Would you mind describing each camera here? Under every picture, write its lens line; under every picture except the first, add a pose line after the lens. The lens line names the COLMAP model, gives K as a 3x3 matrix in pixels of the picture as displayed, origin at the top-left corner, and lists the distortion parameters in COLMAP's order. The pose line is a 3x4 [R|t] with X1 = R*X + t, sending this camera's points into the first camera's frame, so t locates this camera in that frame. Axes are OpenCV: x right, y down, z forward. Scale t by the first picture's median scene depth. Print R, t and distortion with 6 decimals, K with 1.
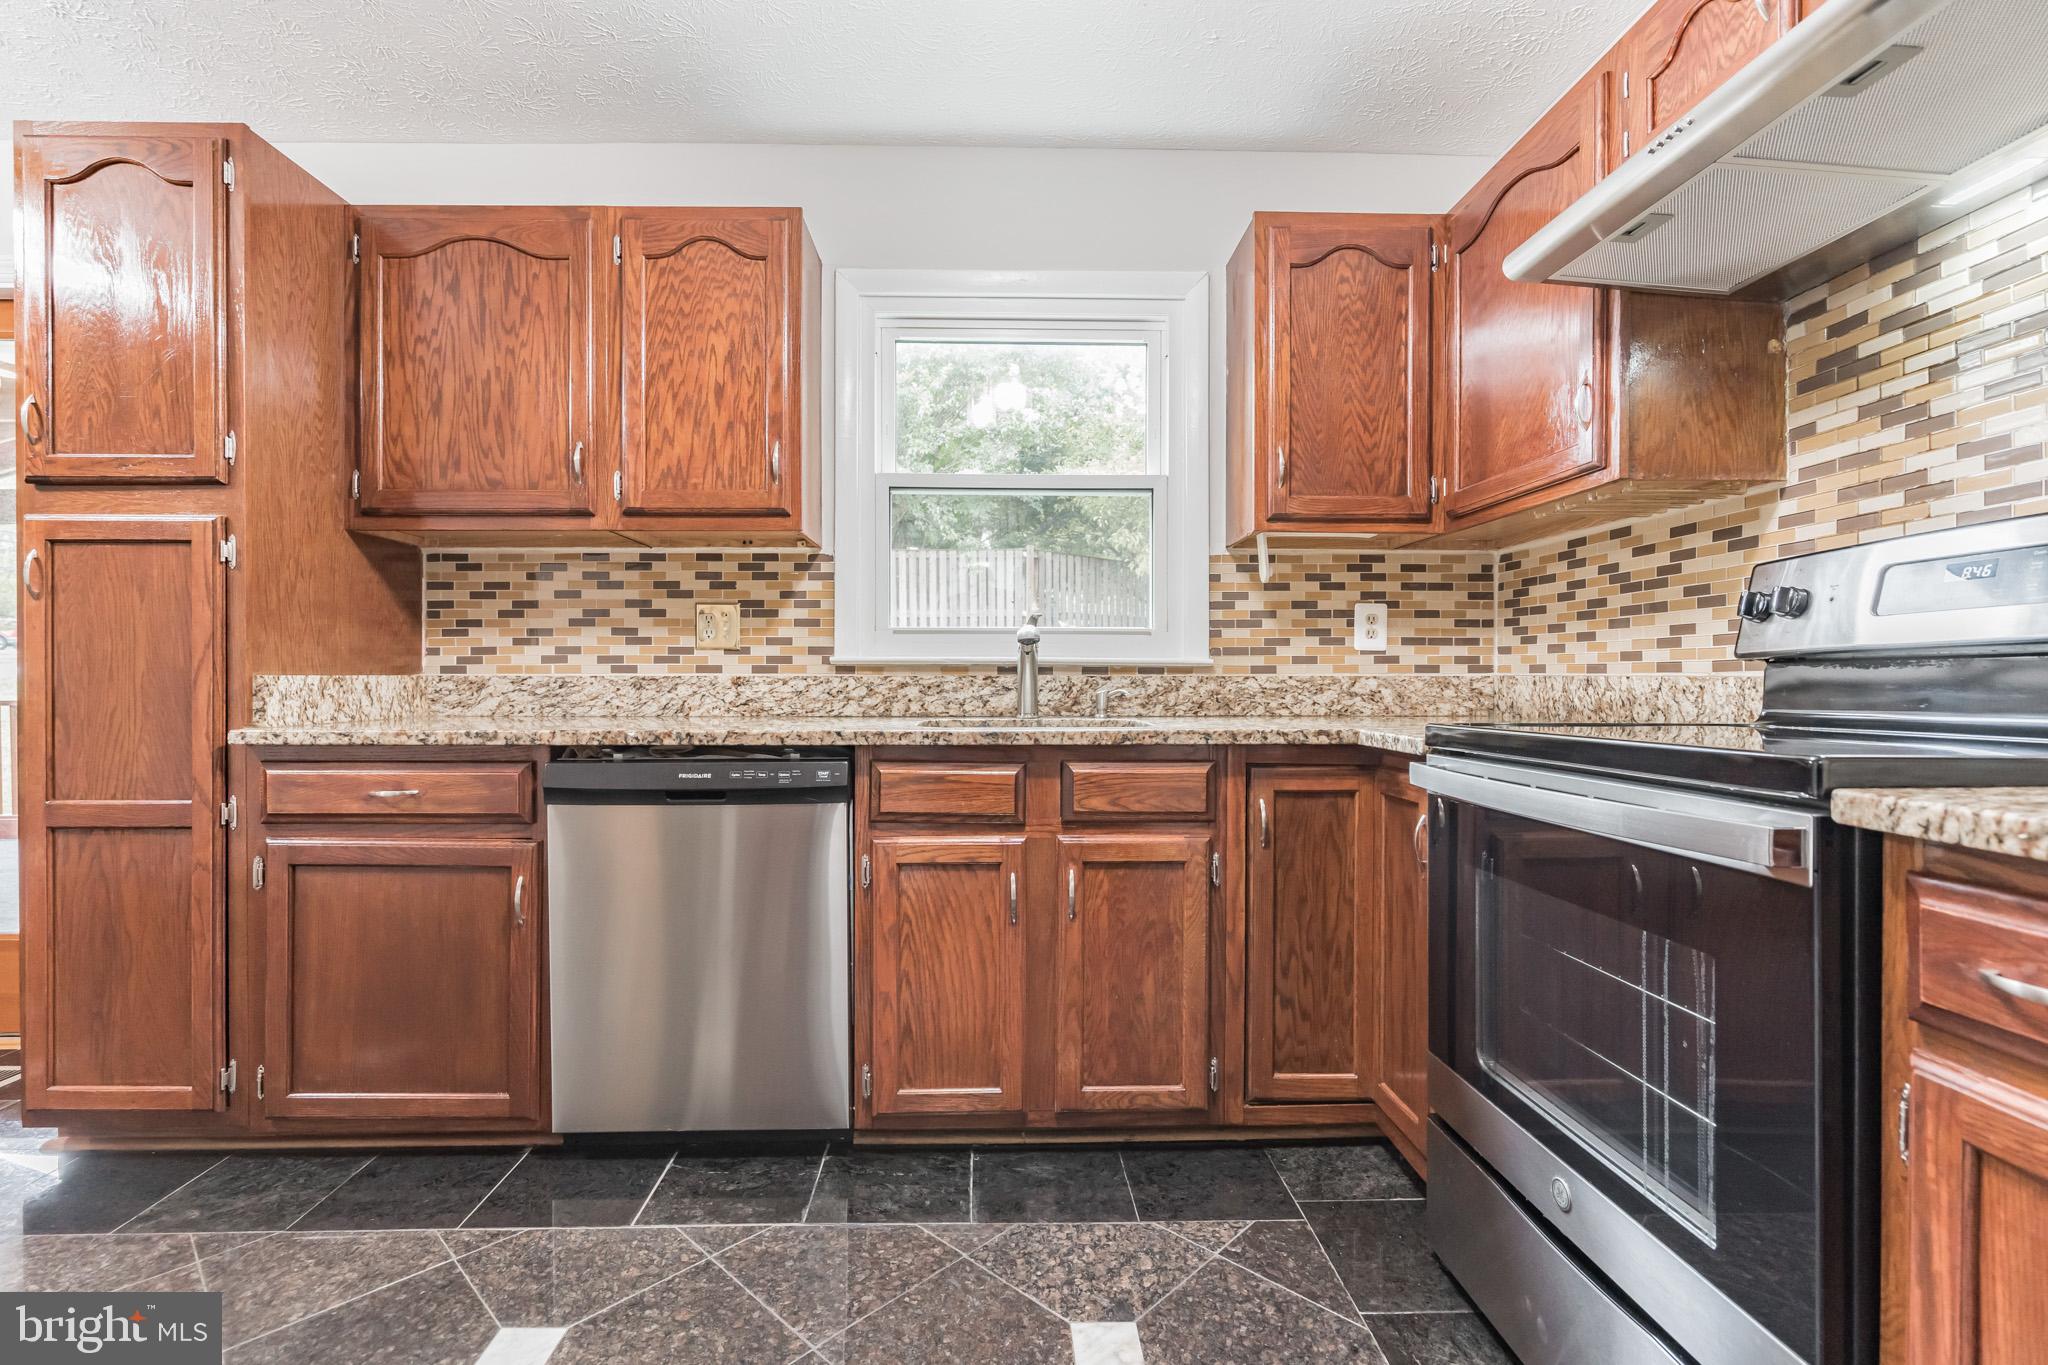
lens RADIAL K [[939.0, 0, 1024.0], [0, 939.0, 682.5], [0, 0, 1]] dist [0.004010, 0.000201]
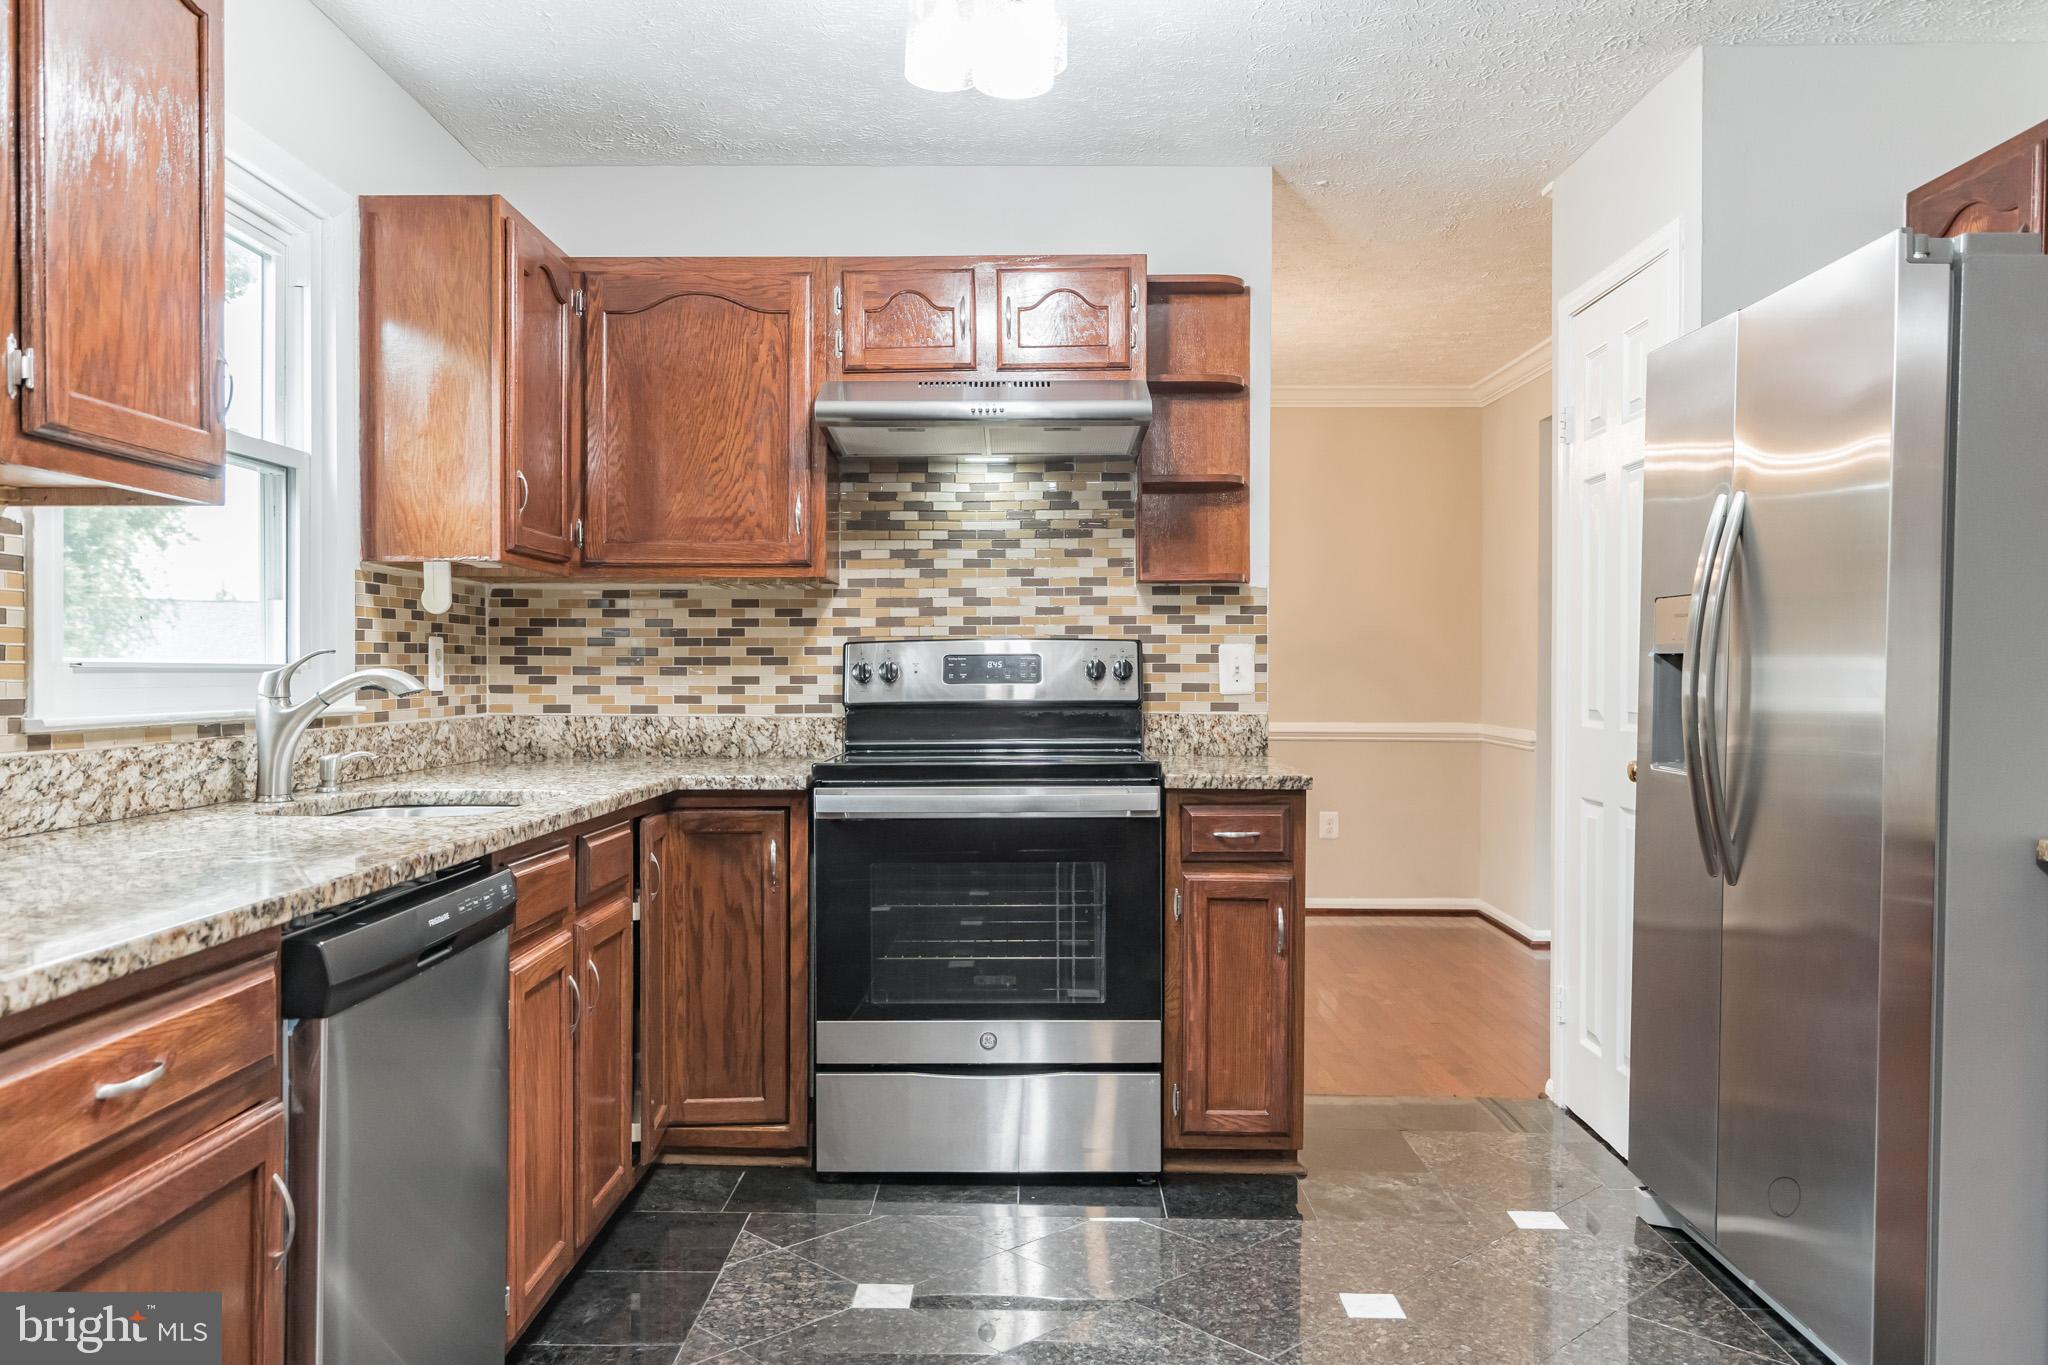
lens RADIAL K [[1480.9, 0, 1024.0], [0, 1480.9, 682.5], [0, 0, 1]] dist [-0.004028, -0.000989]
pose [[0.030711, -0.007894, 0.999497, -1.278435], [0.002669, 0.999966, 0.007816, -0.066418], [-0.999525, 0.002427, 0.030731, 0.541828]]
